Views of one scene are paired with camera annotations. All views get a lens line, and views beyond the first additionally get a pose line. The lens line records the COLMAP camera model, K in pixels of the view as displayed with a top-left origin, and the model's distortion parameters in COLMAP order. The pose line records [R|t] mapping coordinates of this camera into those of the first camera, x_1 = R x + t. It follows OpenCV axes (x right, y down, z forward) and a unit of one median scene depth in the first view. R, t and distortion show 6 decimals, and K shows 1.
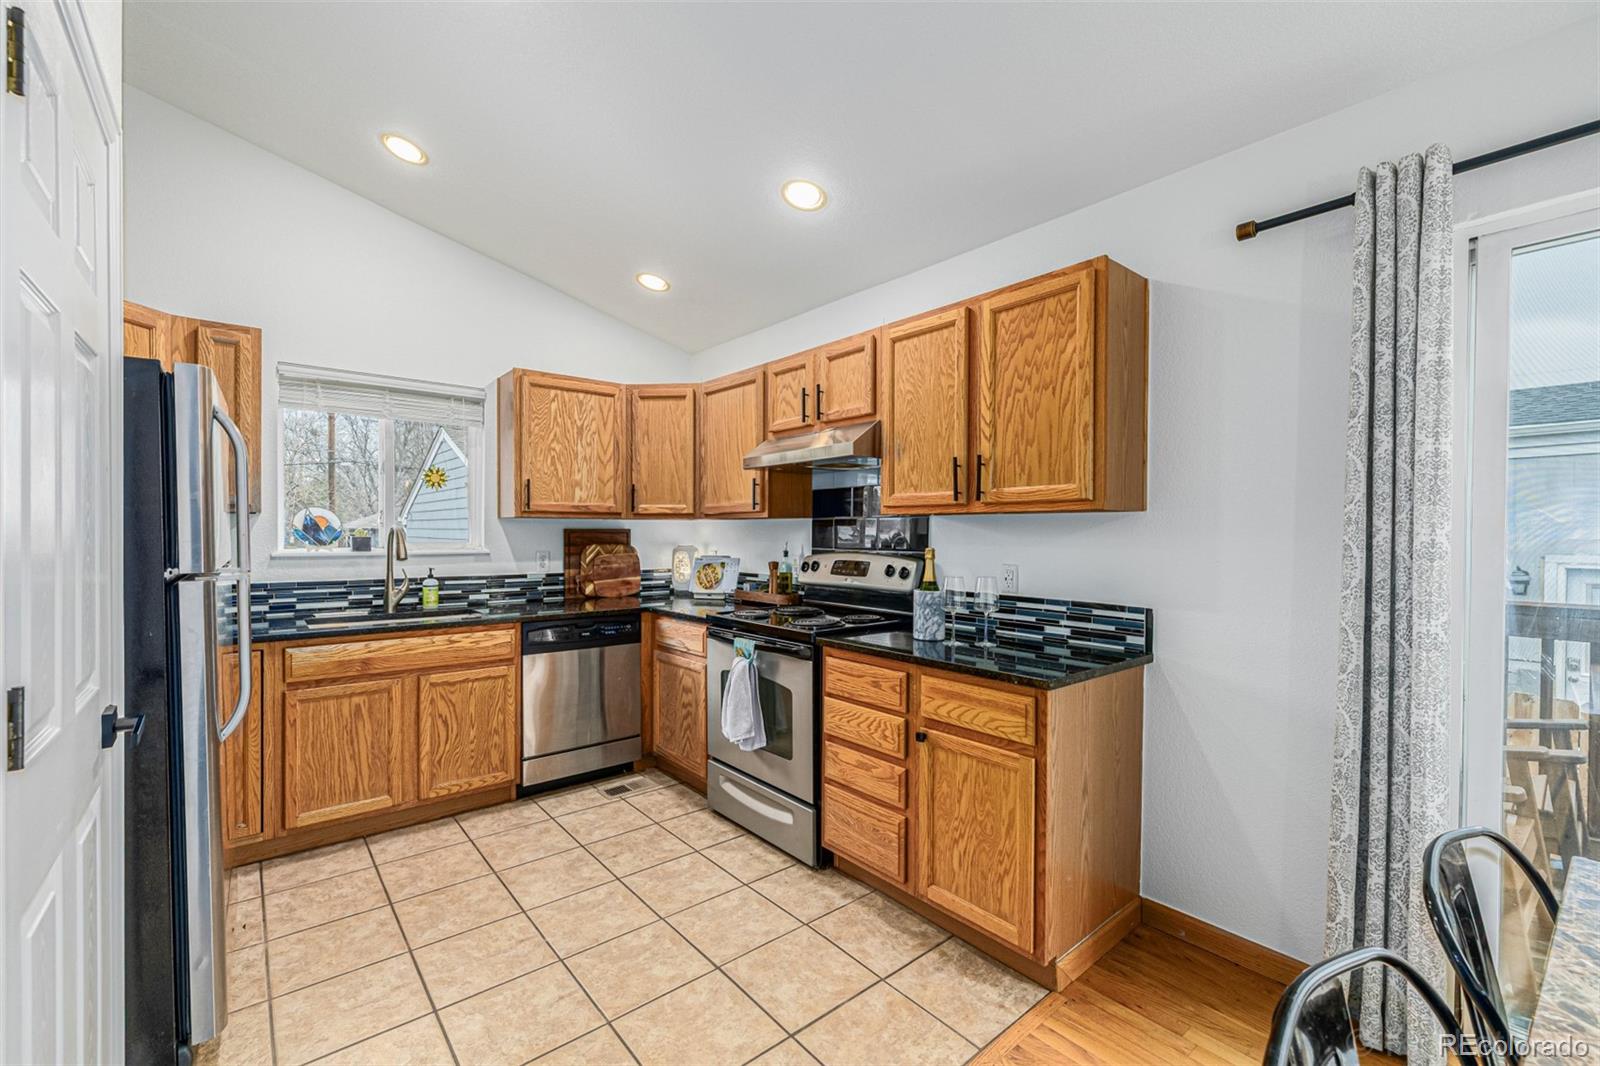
lens RADIAL K [[675.5, 0, 798.2], [0, 675.5, 540.2], [0, 0, 1]] dist [0.001785, -0.000051]
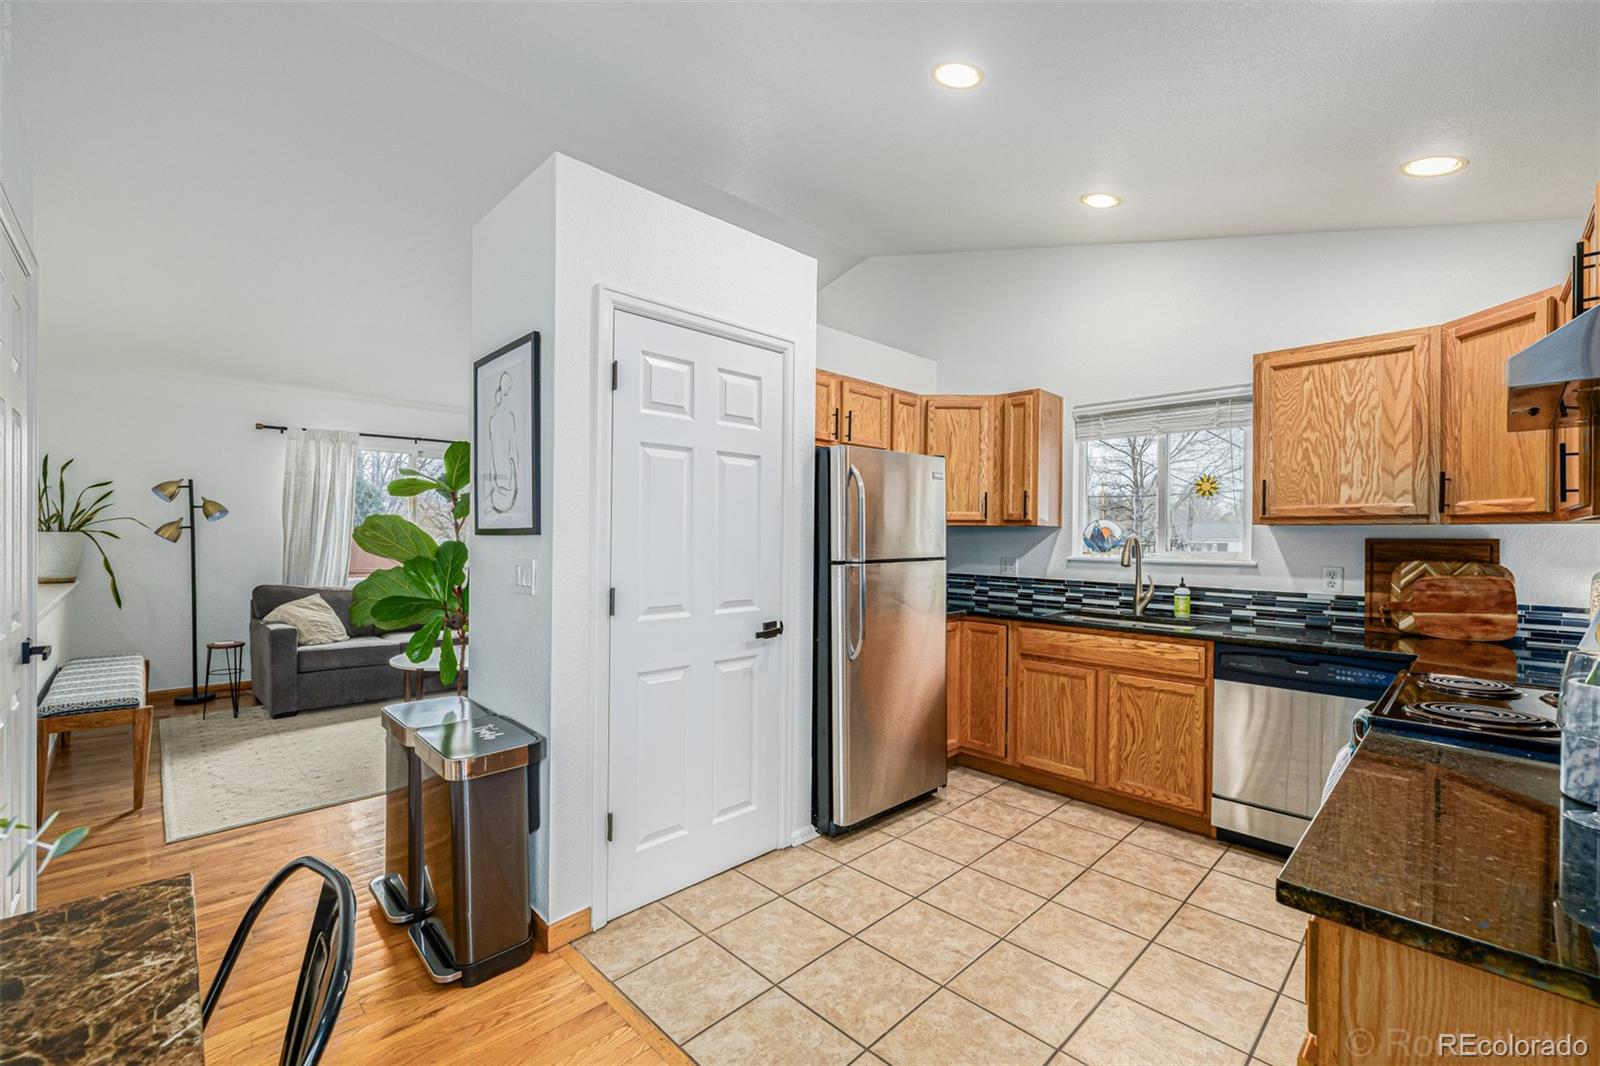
lens RADIAL K [[675.5, 0, 798.2], [0, 675.5, 540.2], [0, 0, 1]] dist [0.001785, -0.000051]
pose [[0.081572, 0.002412, -0.996665, 0.445121], [-0.021673, 0.999765, 0.000646, -0.002095], [0.996432, 0.021548, 0.081605, 0.374057]]
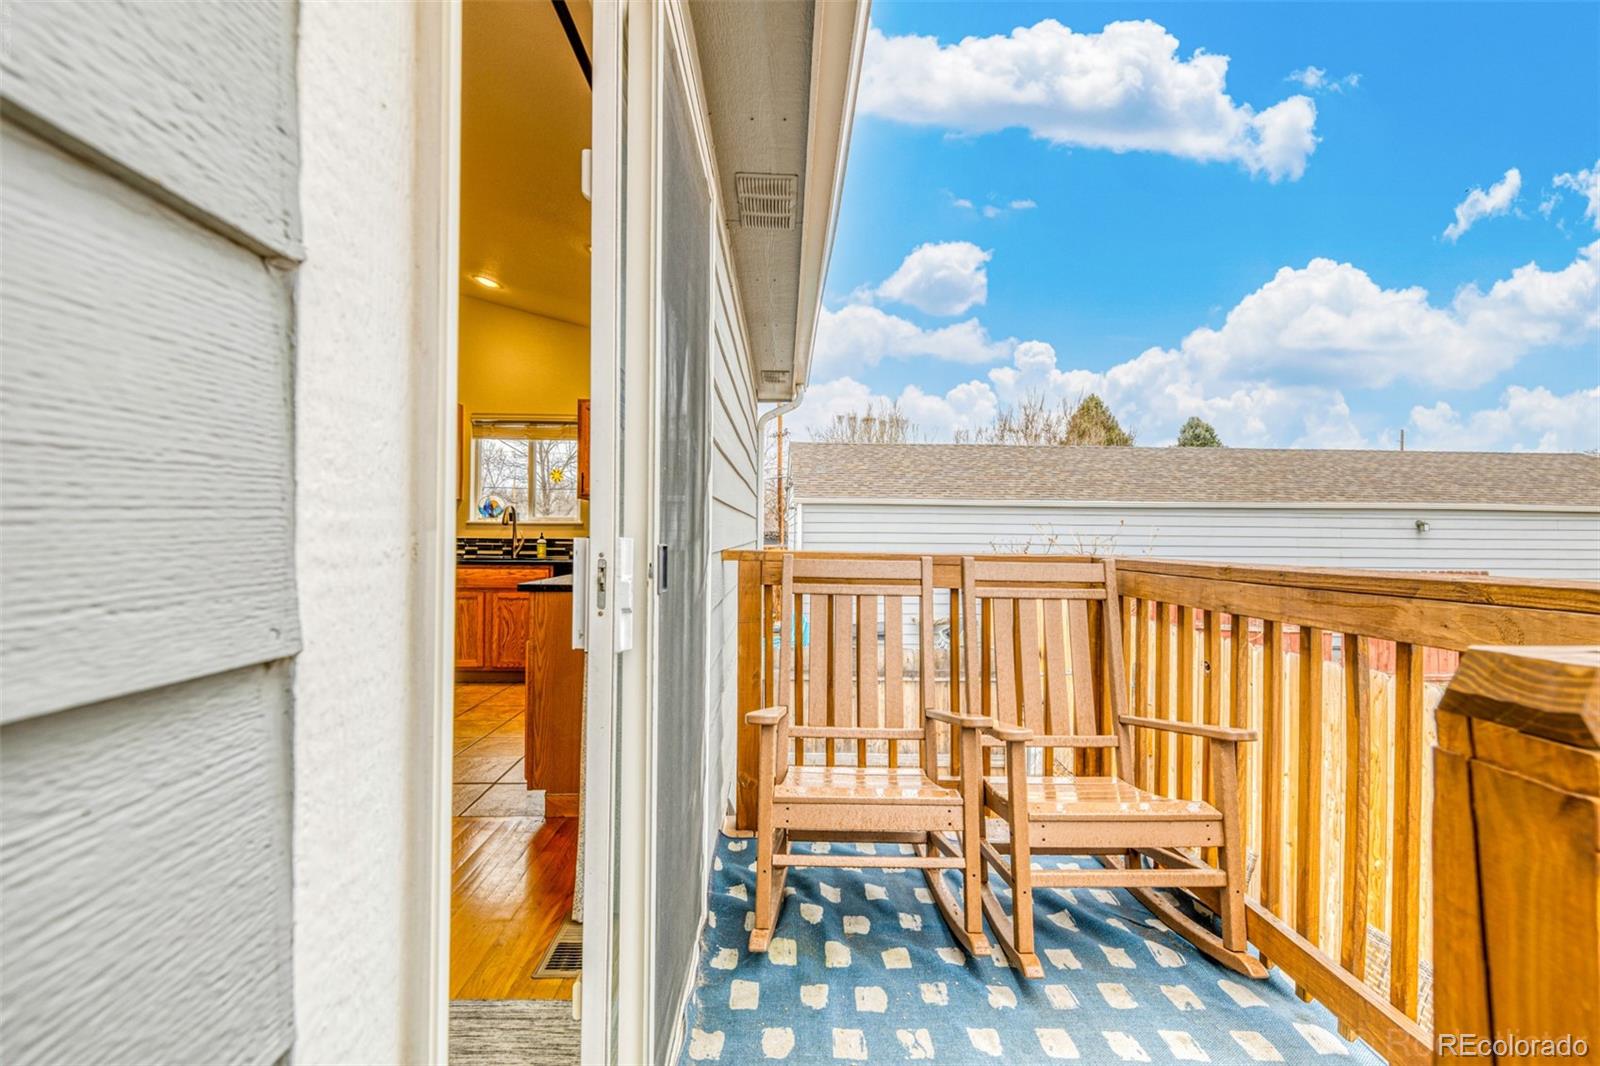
lens RADIAL K [[675.5, 0, 798.2], [0, 675.5, 540.2], [0, 0, 1]] dist [0.001785, -0.000051]
pose [[0.782327, 0.009431, -0.622796, 0.983343], [-0.018473, 0.999797, -0.008064, 0.065918], [0.622594, 0.017814, 0.782342, 0.147876]]
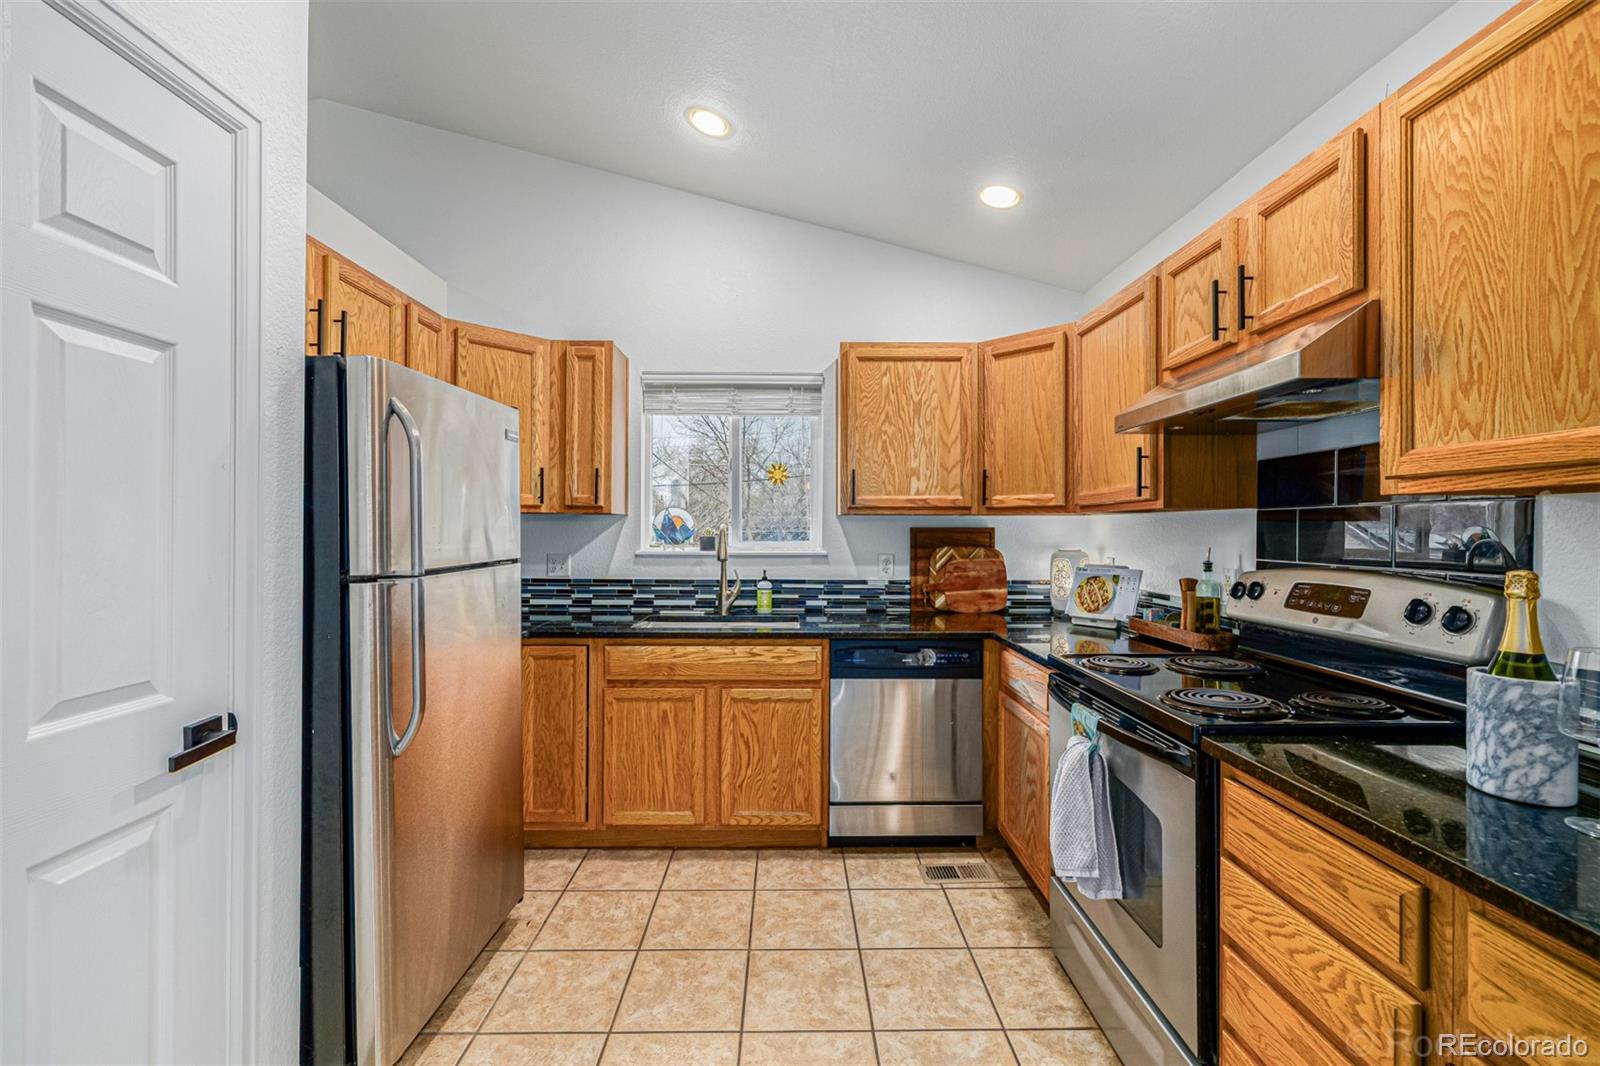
lens RADIAL K [[673.1, 0, 798.6], [0, 673.1, 527.8], [0, 0, 1]] dist [0.000430, 0.000275]
pose [[0.778173, -0.003011, -0.628042, 0.088007], [-0.008122, 0.999857, -0.014857, -0.003979], [0.627997, 0.016662, 0.778037, 0.323415]]
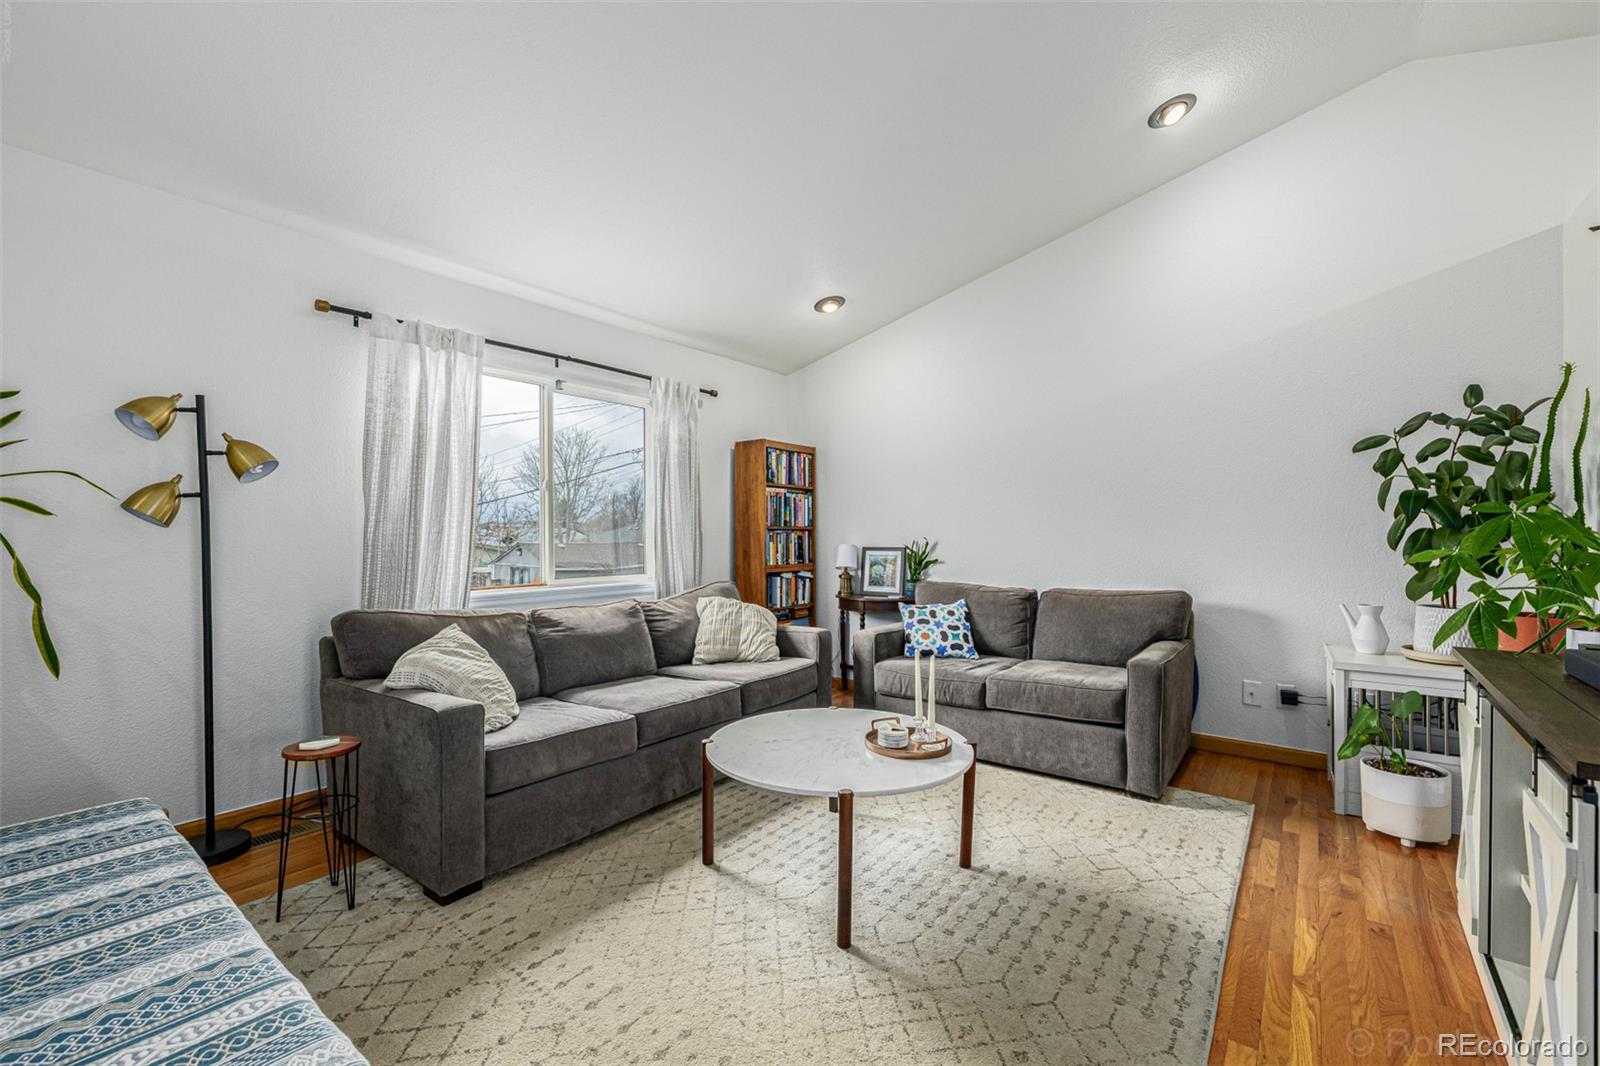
lens RADIAL K [[675.5, 0, 798.2], [0, 675.5, 540.2], [0, 0, 1]] dist [0.001785, -0.000051]
pose [[0.222409, 0.000132, -0.974954, -0.366642], [-0.013352, 0.999907, -0.002910, 0.044206], [0.974862, 0.013665, 0.222390, -0.437189]]
